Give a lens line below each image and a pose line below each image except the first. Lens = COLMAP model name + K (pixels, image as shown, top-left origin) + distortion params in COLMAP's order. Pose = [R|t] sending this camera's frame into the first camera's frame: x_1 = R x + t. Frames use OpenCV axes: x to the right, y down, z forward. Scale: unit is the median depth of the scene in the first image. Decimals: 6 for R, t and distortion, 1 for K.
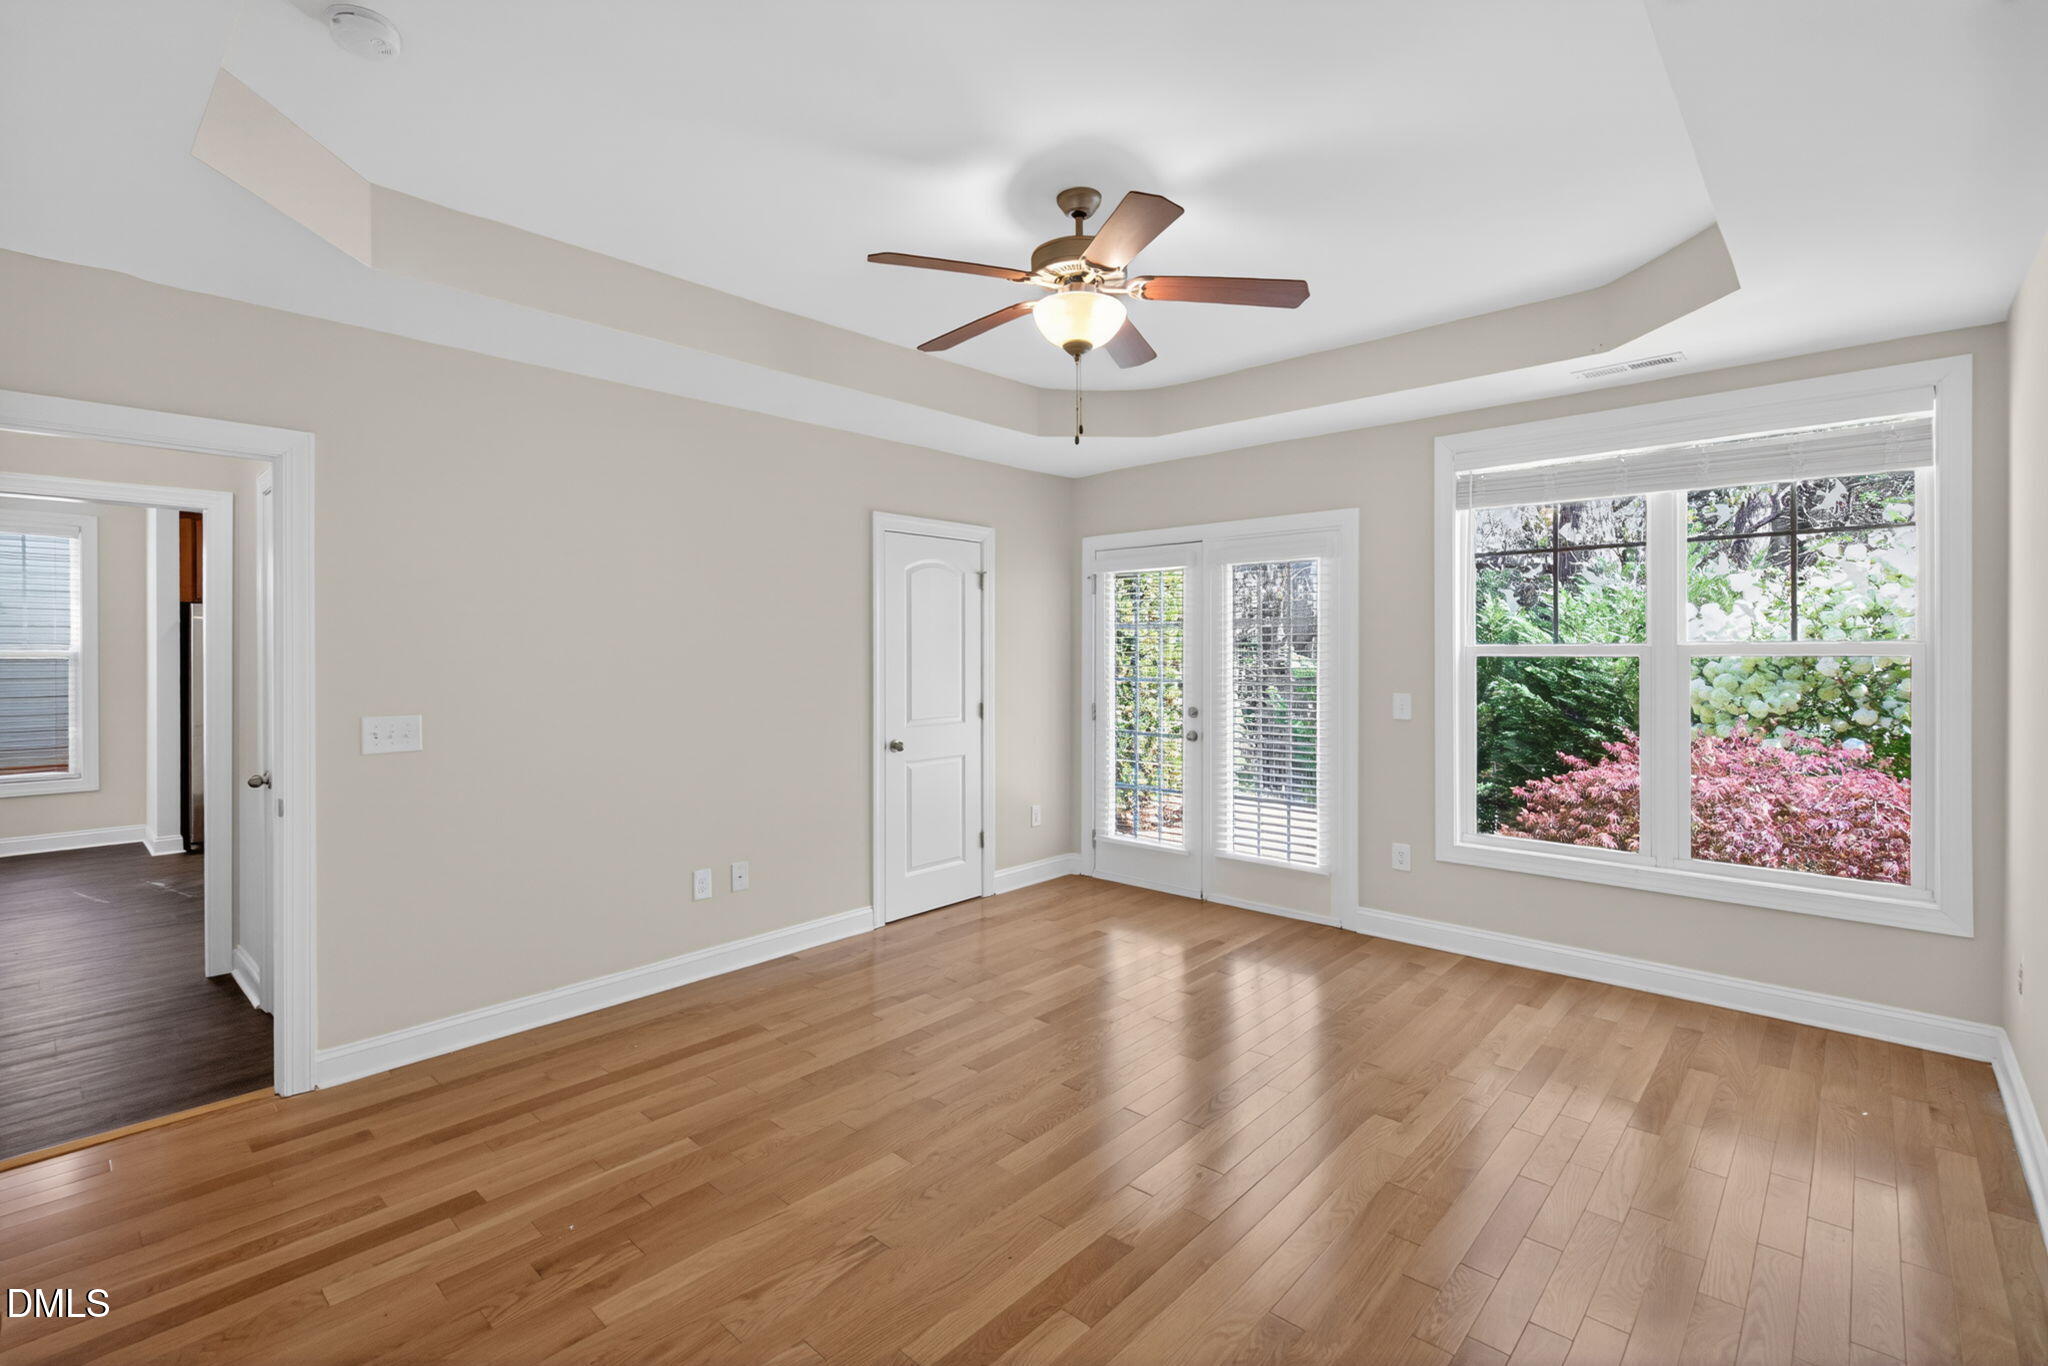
lens RADIAL K [[921.7, 0, 998.3], [0, 921.7, 651.6], [0, 0, 1]] dist [-0.000702, -0.000612]
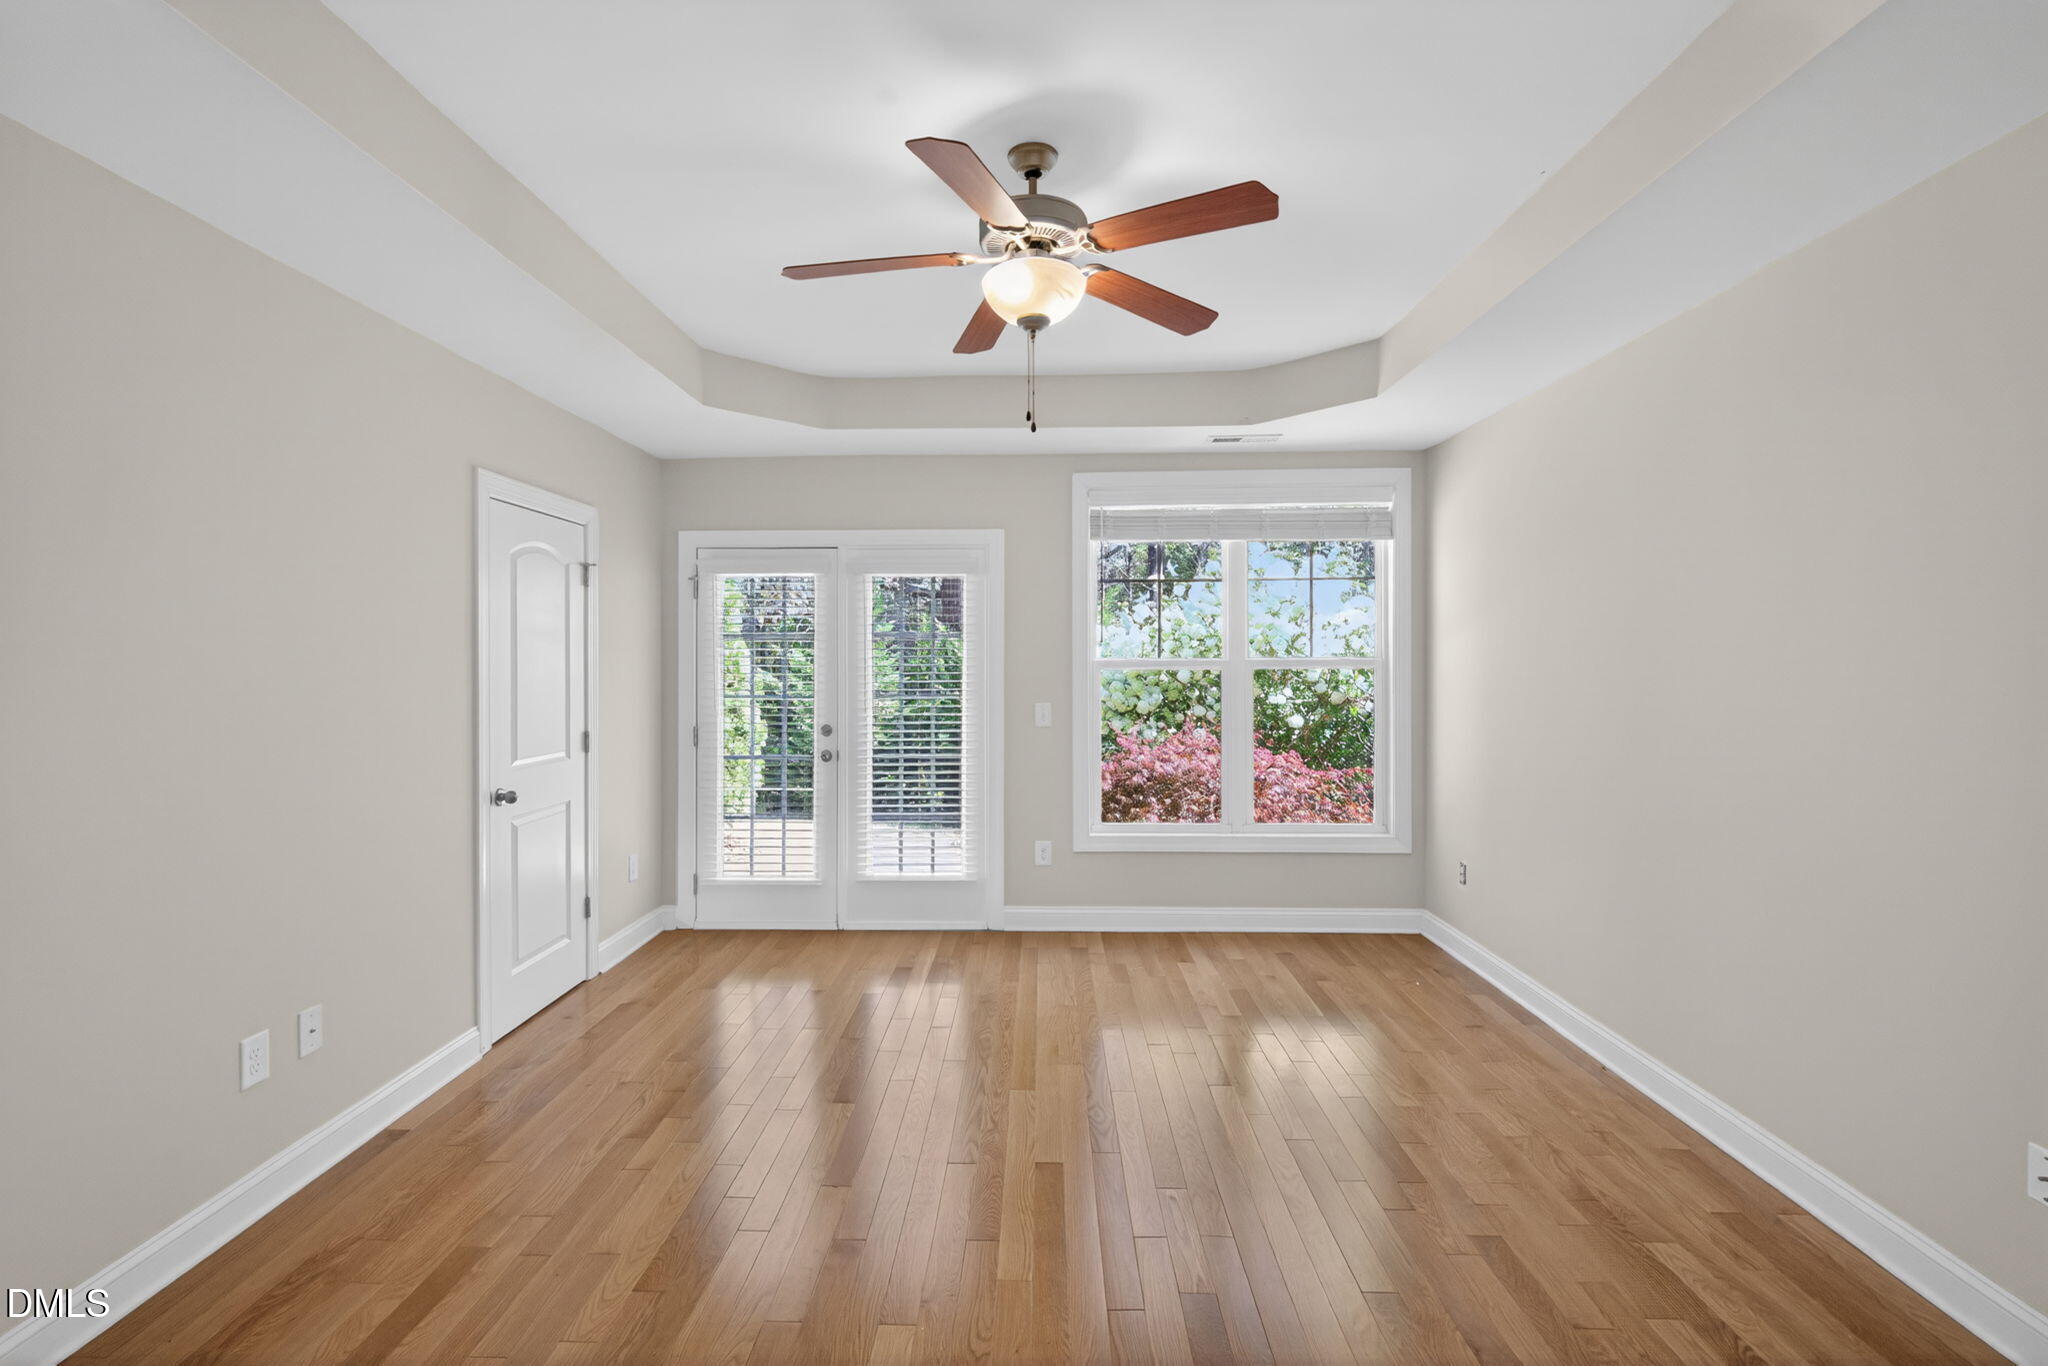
lens RADIAL K [[920.3, 0, 1008.6], [0, 920.3, 669.8], [0, 0, 1]] dist [0.003264, -0.000832]
pose [[0.750817, -0.004869, 0.660493, -0.310023], [0.001367, 0.999982, 0.005817, -0.000924], [-0.660509, -0.003464, 0.750810, 0.209470]]
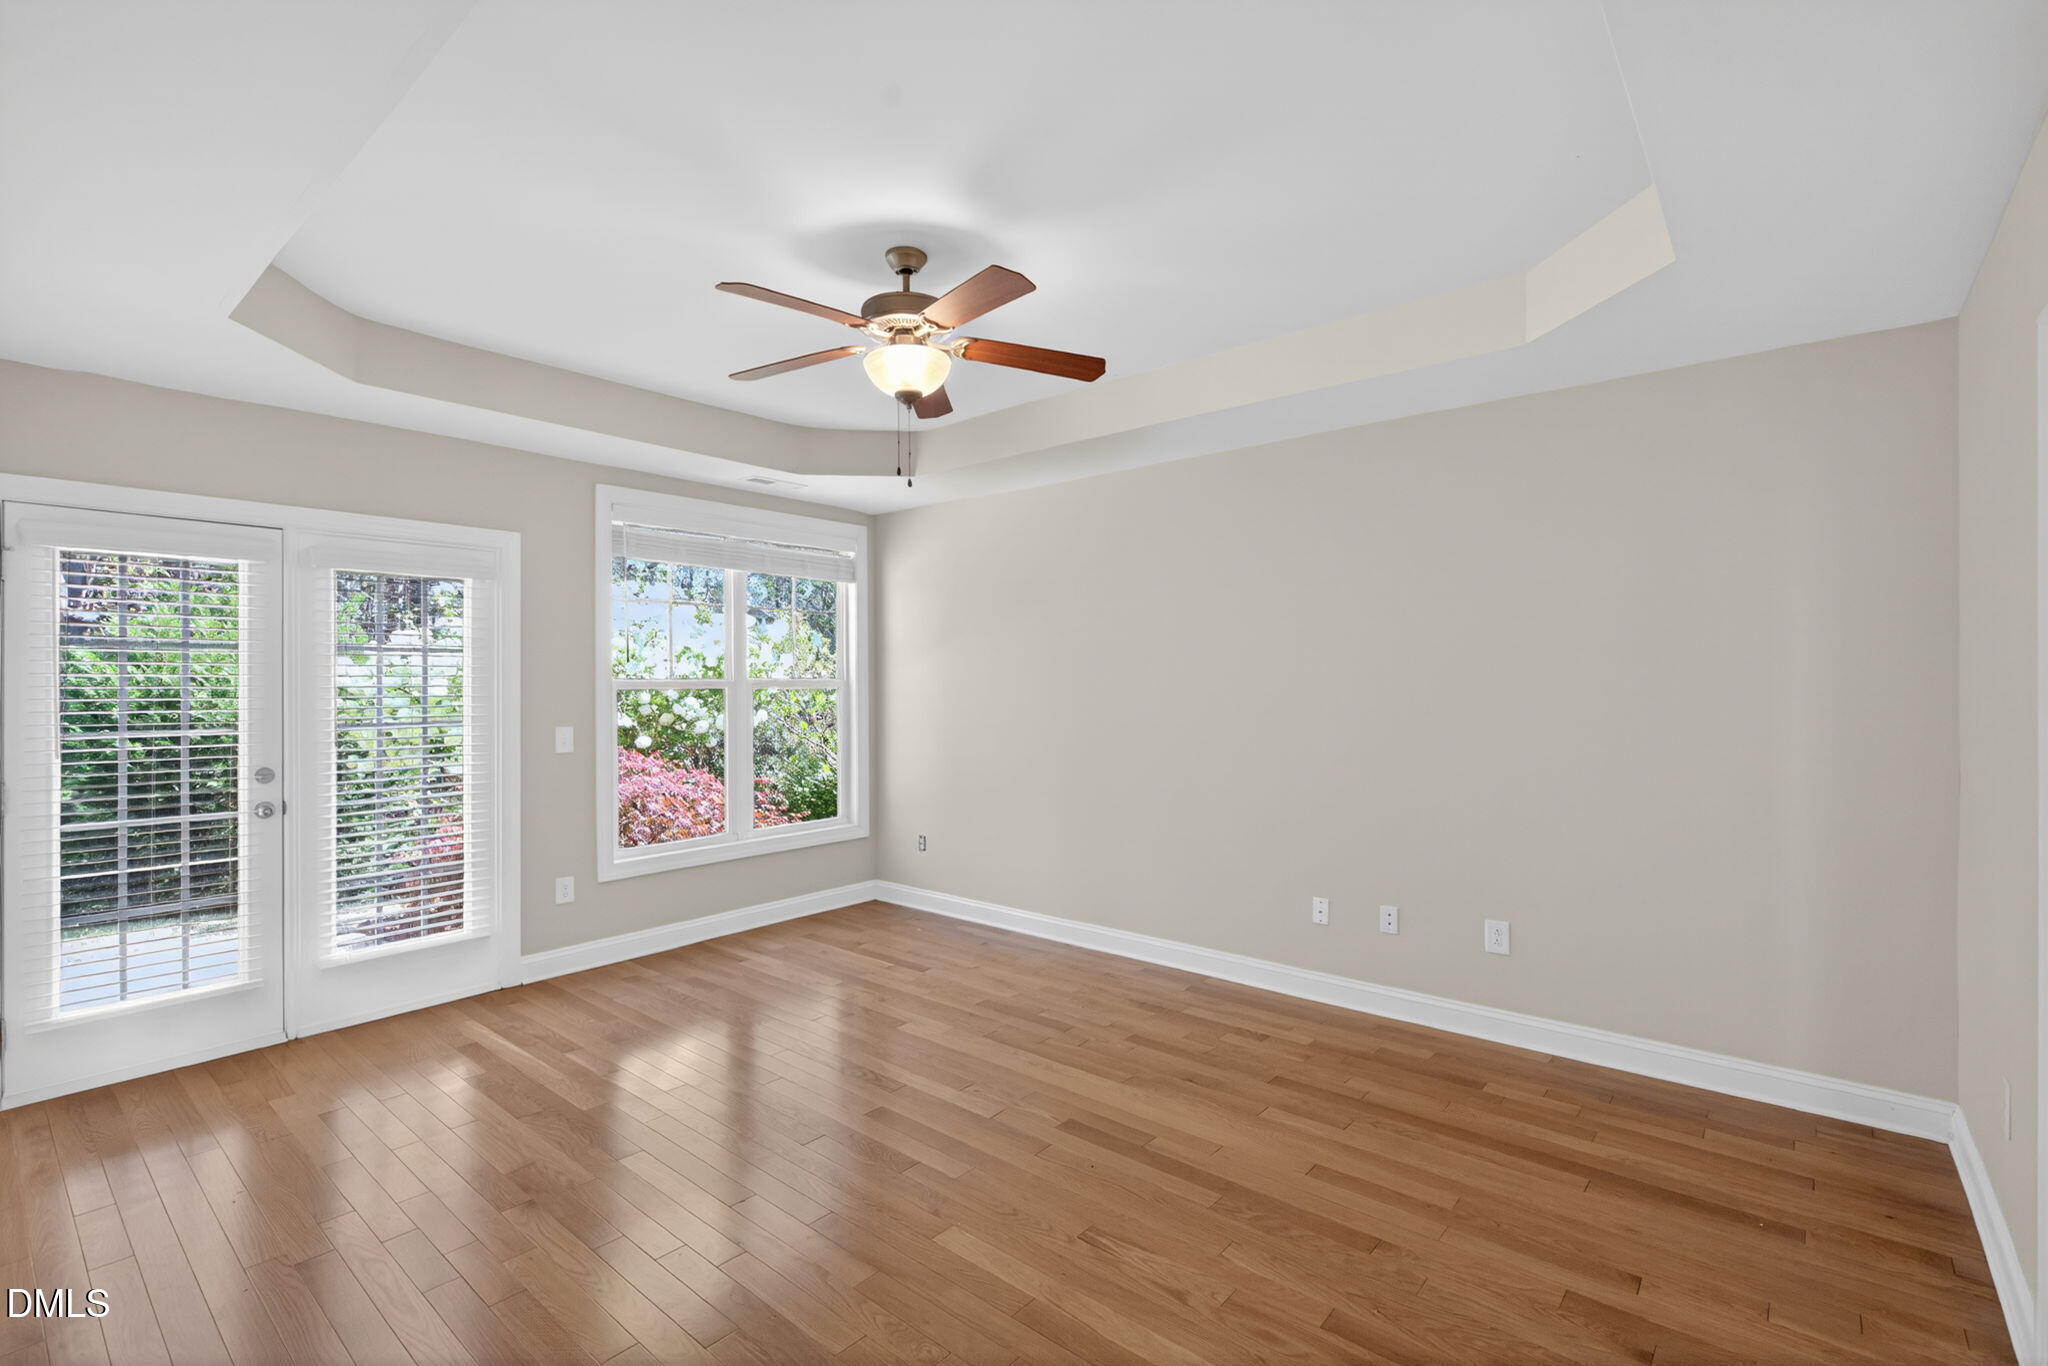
lens RADIAL K [[924.7, 0, 1003.7], [0, 924.7, 685.6], [0, 0, 1]] dist [0.024158, -0.000199]
pose [[-0.037949, 0.002898, 0.999275, -0.593933], [0.007280, 0.999970, -0.002623, 0.005970], [-0.999253, 0.007175, -0.037968, 0.557175]]
